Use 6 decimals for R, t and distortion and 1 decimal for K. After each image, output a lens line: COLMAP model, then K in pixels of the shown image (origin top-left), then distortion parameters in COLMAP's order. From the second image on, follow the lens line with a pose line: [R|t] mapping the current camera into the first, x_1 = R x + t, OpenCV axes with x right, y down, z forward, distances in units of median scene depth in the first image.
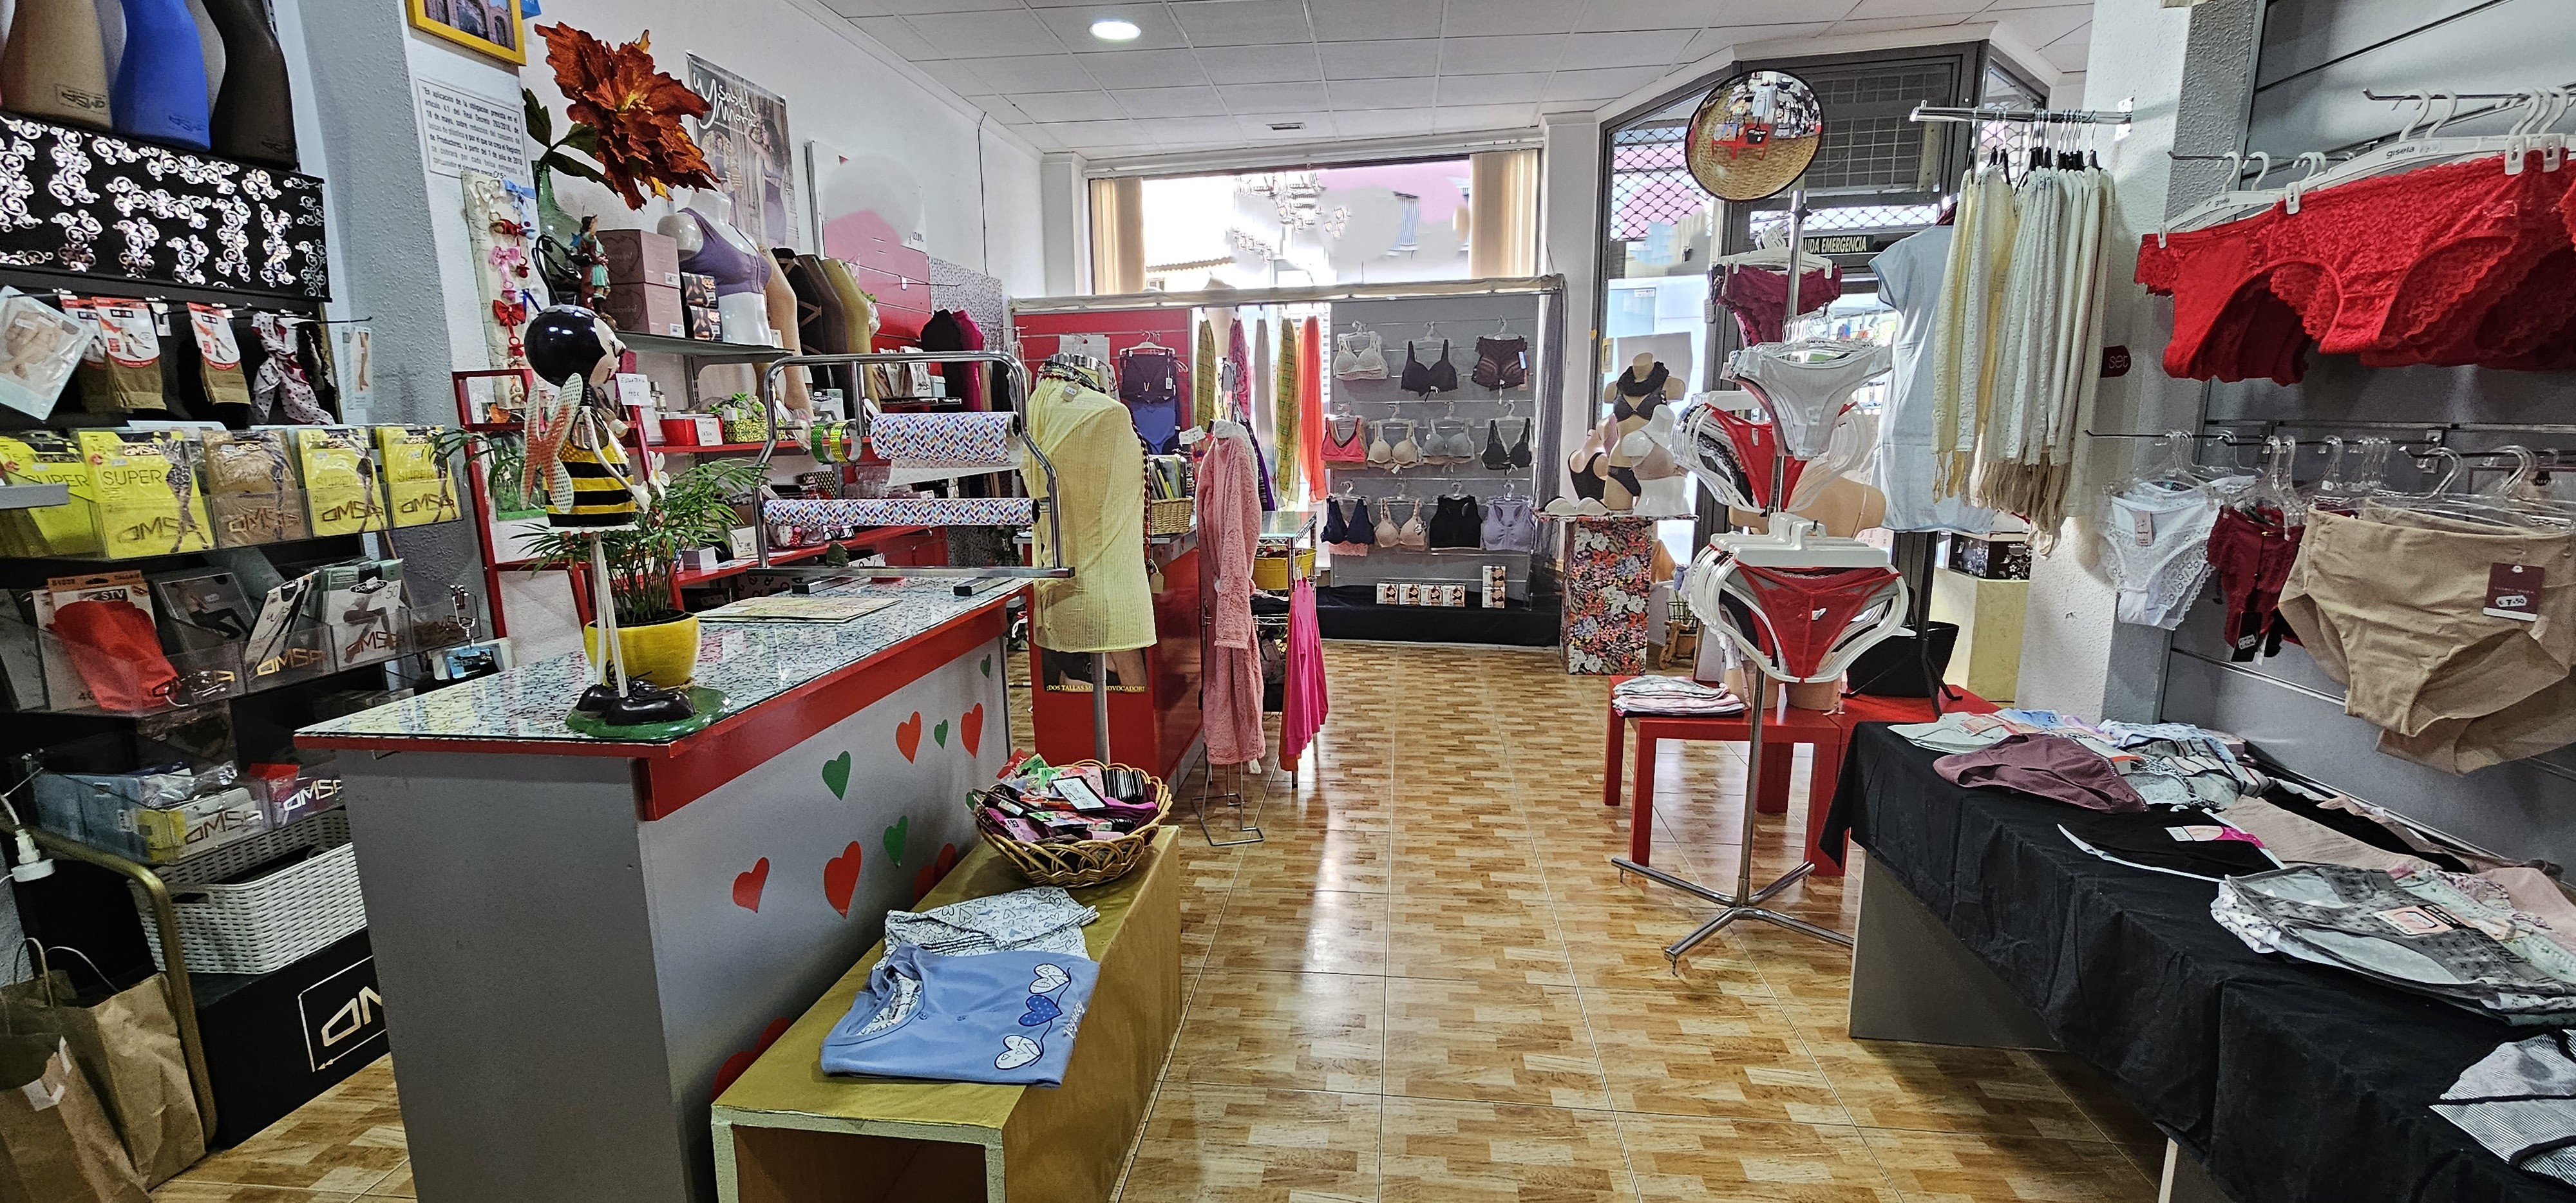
lens RADIAL K [[1052.3, 0, 1286.4], [0, 1052.3, 609.8], [0, 0, 1]] dist [0.002477, 0.000463]
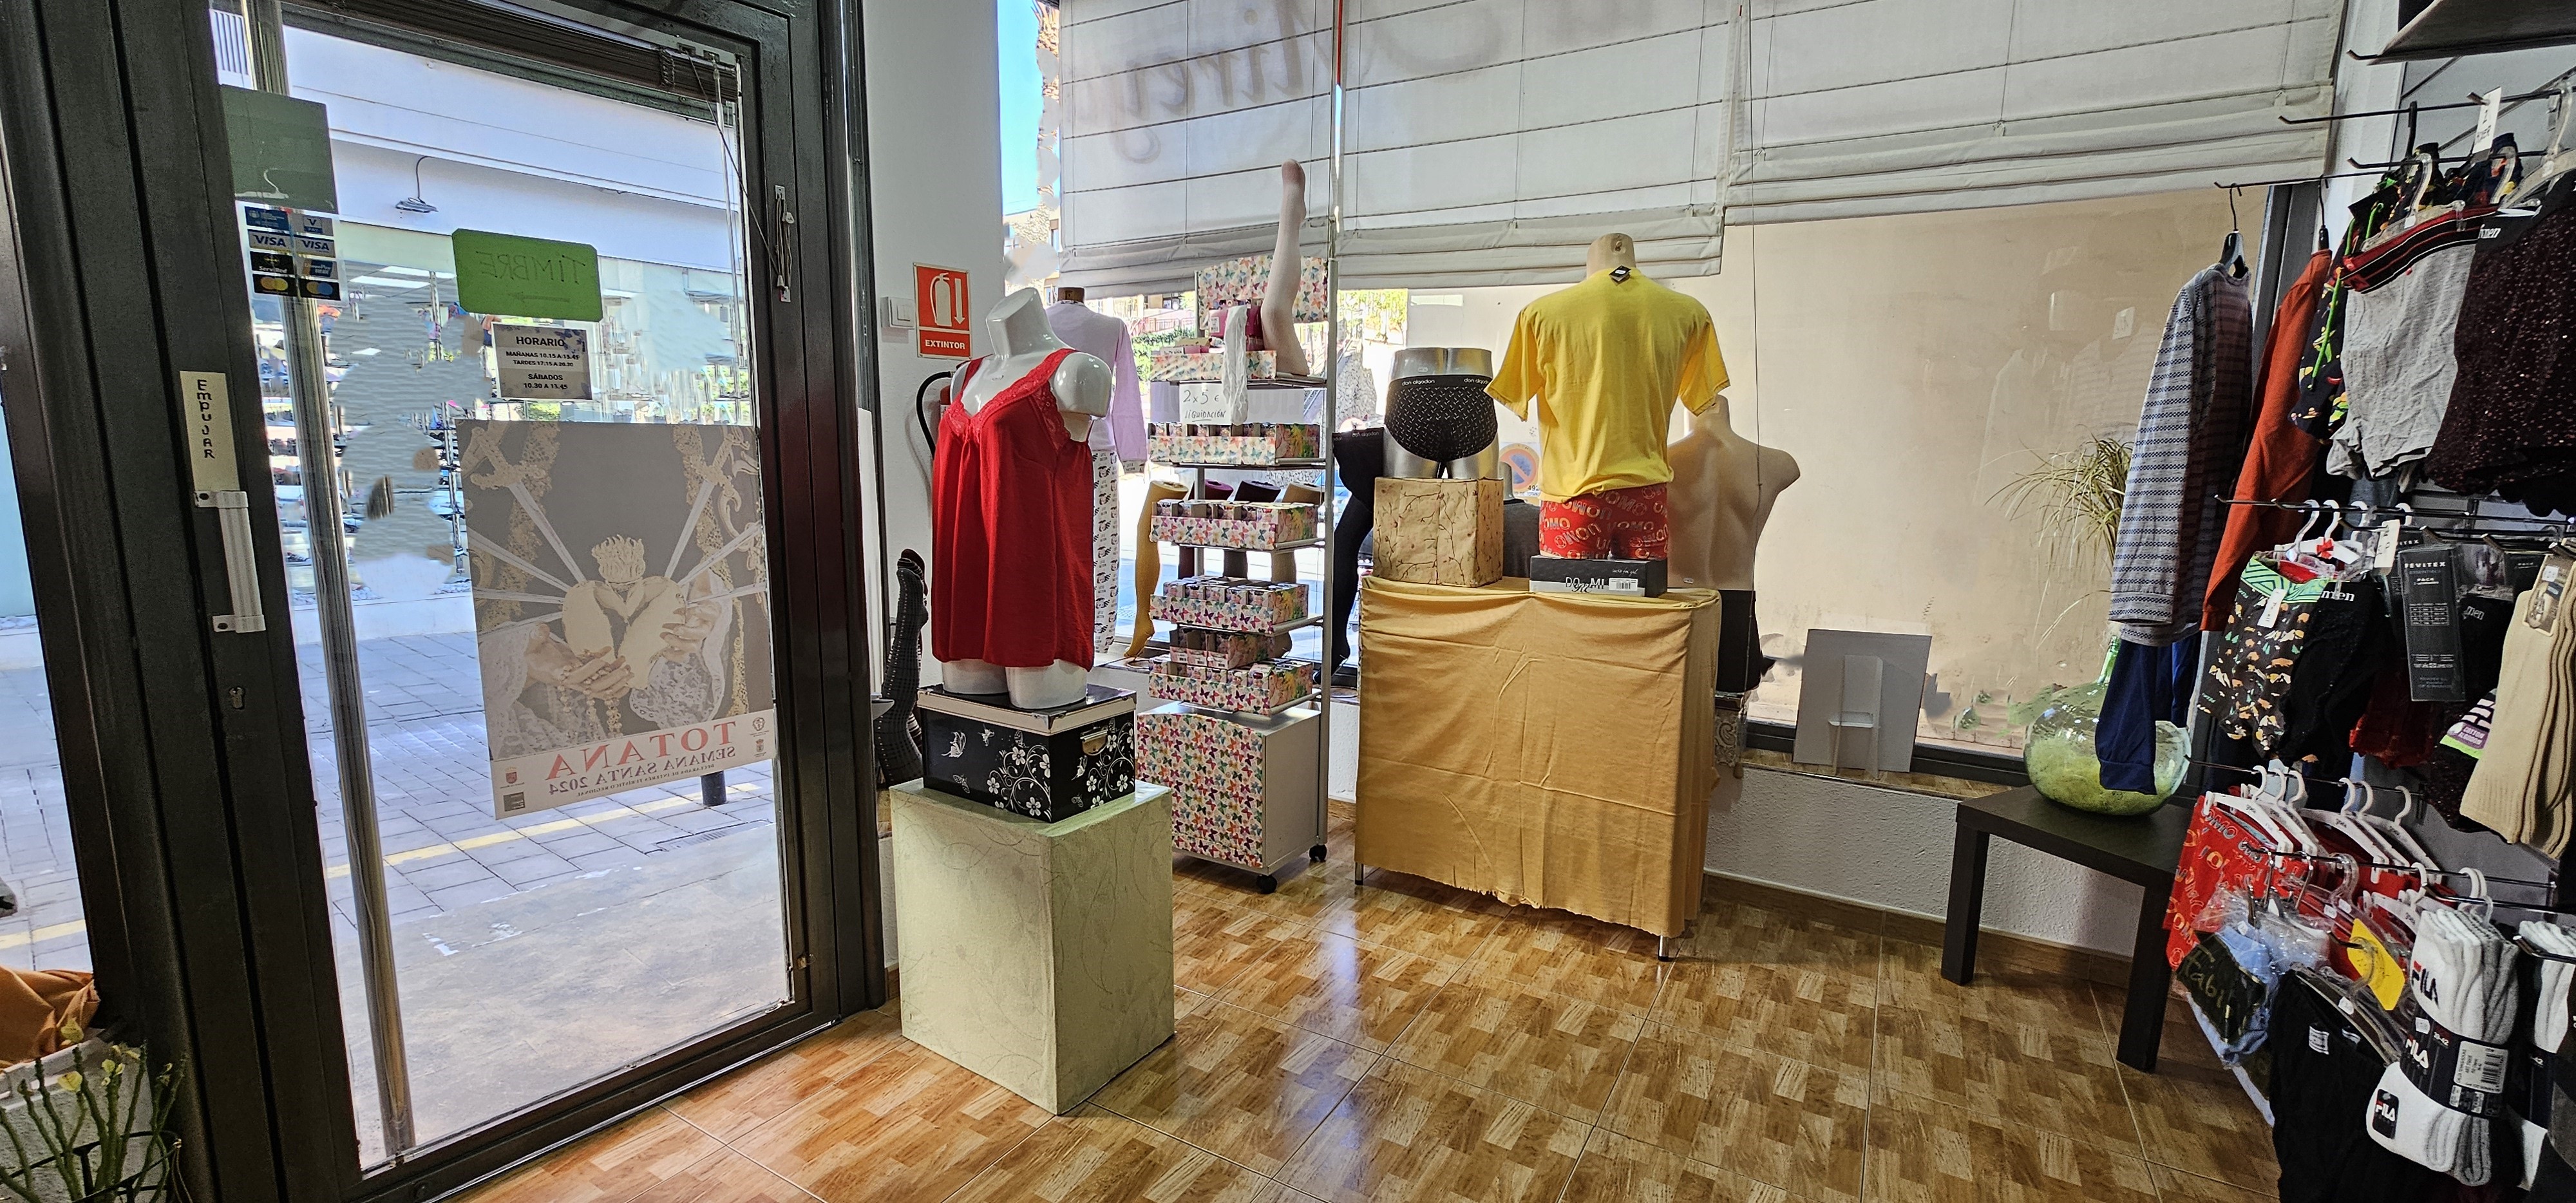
lens RADIAL K [[1052.3, 0, 1286.4], [0, 1052.3, 609.8], [0, 0, 1]] dist [0.002477, 0.000463]
pose [[0.399246, -0.127690, 0.907909, 0.403482], [0.151545, 0.985824, 0.072008, -0.156520], [-0.904233, 0.108840, 0.412937, 0.891128]]
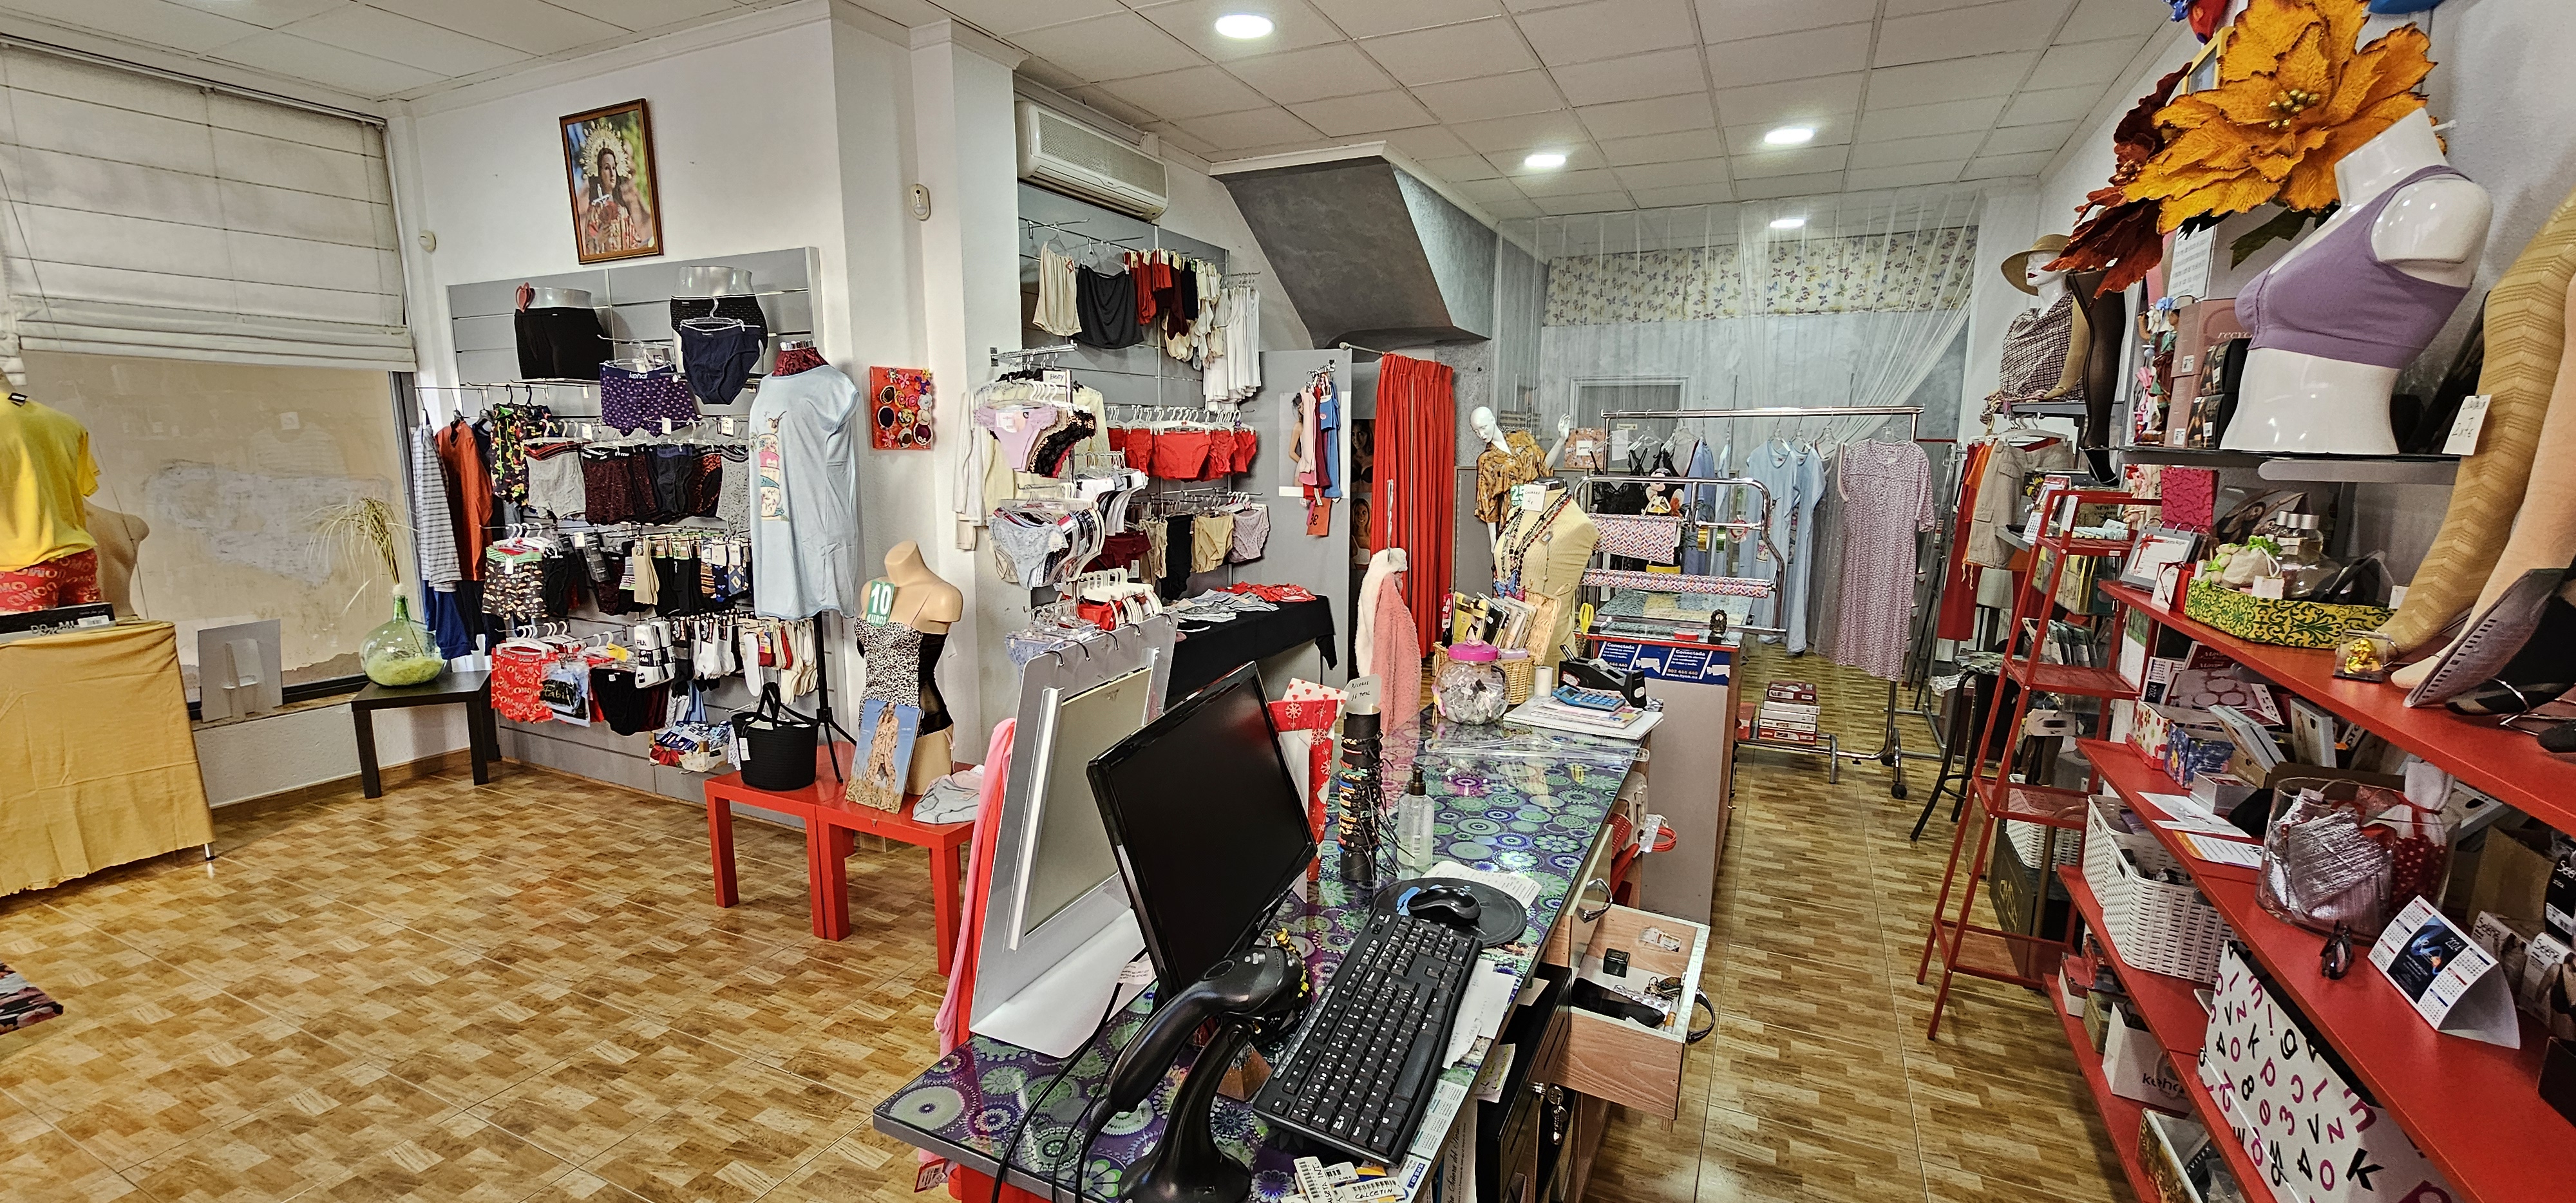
lens RADIAL K [[1052.3, 0, 1286.4], [0, 1052.3, 609.8], [0, 0, 1]] dist [0.002477, 0.000463]
pose [[-0.943724, -0.051309, 0.326731, -0.103450], [0.065136, 0.939712, 0.335707, -0.315006], [-0.324258, 0.338096, -0.883486, 1.358426]]
